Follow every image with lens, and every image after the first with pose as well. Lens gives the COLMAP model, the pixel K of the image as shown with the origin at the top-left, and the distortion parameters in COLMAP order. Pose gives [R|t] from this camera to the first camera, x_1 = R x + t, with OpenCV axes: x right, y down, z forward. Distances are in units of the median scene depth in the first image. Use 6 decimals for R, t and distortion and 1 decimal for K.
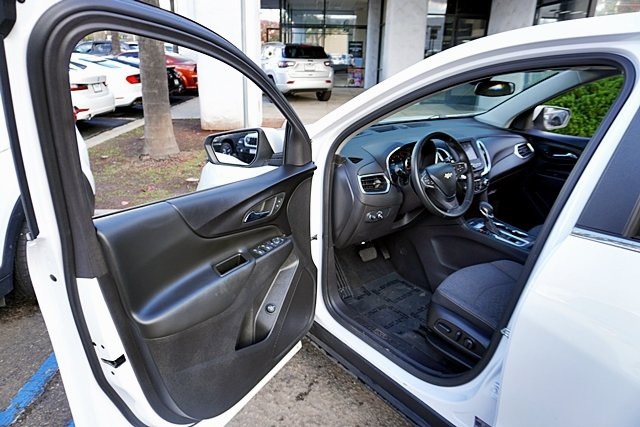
lens RADIAL K [[430.7, 0, 325.6], [0, 430.7, 211.5], [0, 0, 1]] dist [-0.040427, 0.032013]
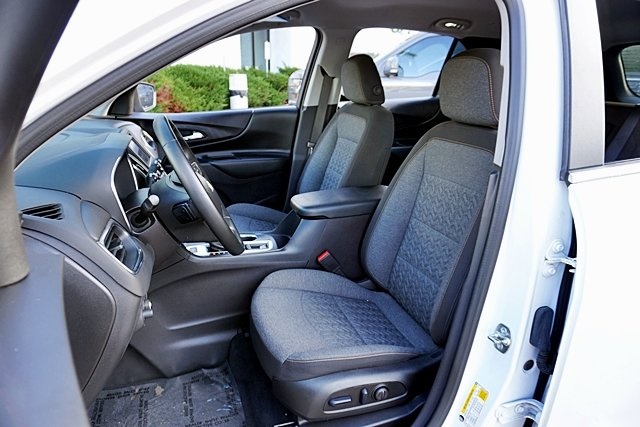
lens RADIAL K [[430.7, 0, 322.6], [0, 430.7, 216.7], [0, 0, 1]] dist [-0.040427, 0.032013]
pose [[0.350865, -0.326144, 0.877795, -0.136351], [0.314014, 0.924091, 0.217831, -0.088780], [-0.882207, 0.199211, 0.426645, 0.449512]]
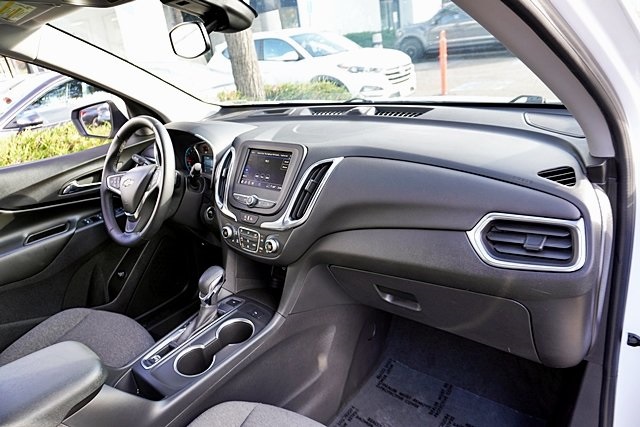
lens RADIAL K [[430.7, 0, 321.7], [0, 430.7, 216.2], [0, 0, 1]] dist [-0.040427, 0.032013]
pose [[0.178859, 0.327635, -0.927720, 0.715782], [-0.224700, 0.931608, 0.285687, -0.215571], [0.957872, 0.157361, 0.240246, 0.833789]]
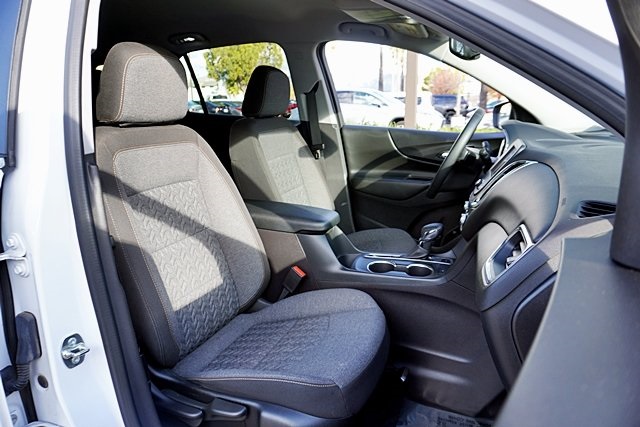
lens RADIAL K [[430.7, 0, 318.0], [0, 430.7, 214.3], [0, 0, 1]] dist [-0.040427, 0.032013]
pose [[-0.867386, 0.100837, -0.487312, 0.711245], [-0.193296, 0.834092, 0.516651, -0.283969], [0.458561, 0.542331, -0.703988, 1.155787]]
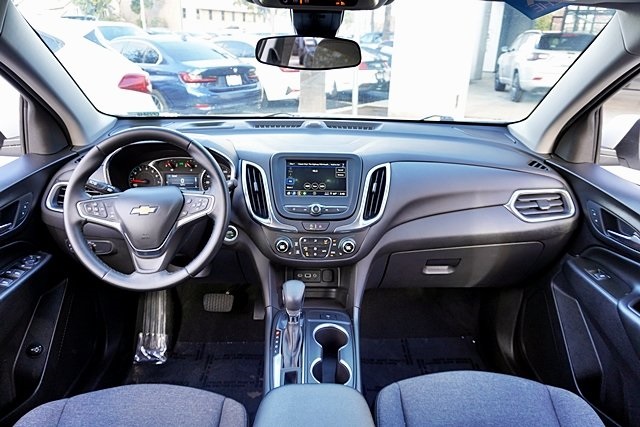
lens RADIAL K [[430.7, 0, 319.8], [0, 430.7, 215.1], [0, 0, 1]] dist [-0.040427, 0.032013]
pose [[0.788081, 0.225158, -0.572915, 0.560200], [-0.215760, 0.972697, 0.085484, -0.124875], [0.576521, 0.056244, 0.815144, 0.506881]]
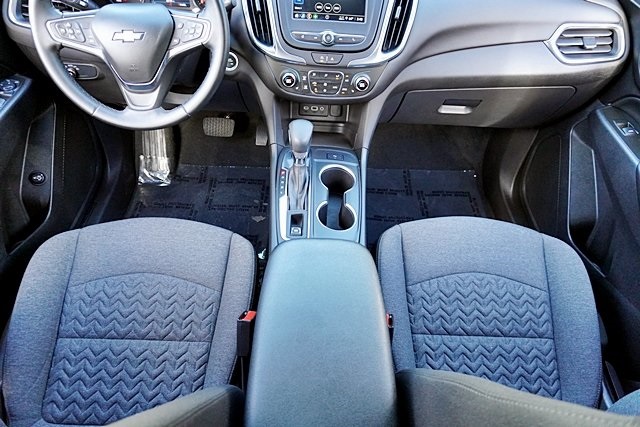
lens RADIAL K [[430.7, 0, 320.4], [0, 430.7, 214.0], [0, 0, 1]] dist [-0.040427, 0.032013]
pose [[0.776078, 0.480634, -0.408283, 0.526837], [-0.256611, 0.832069, 0.491743, -0.147061], [0.576068, -0.276861, 0.769086, 0.525784]]
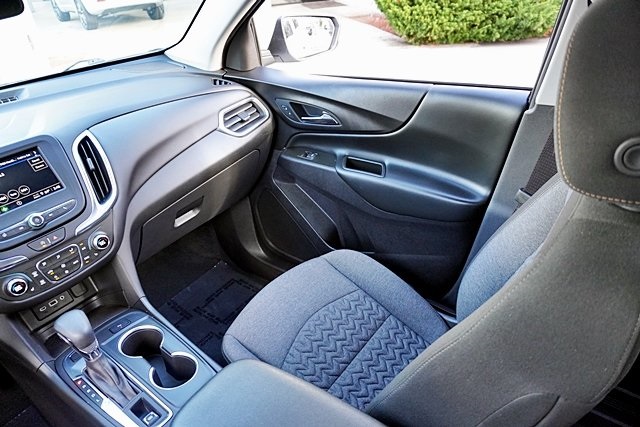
lens RADIAL K [[430.7, 0, 321.0], [0, 430.7, 215.5], [0, 0, 1]] dist [-0.040427, 0.032013]
pose [[0.965154, -0.201541, 0.166909, 0.459783], [0.163462, 0.962414, 0.216887, -0.131301], [-0.204347, -0.182047, 0.961822, 0.504552]]
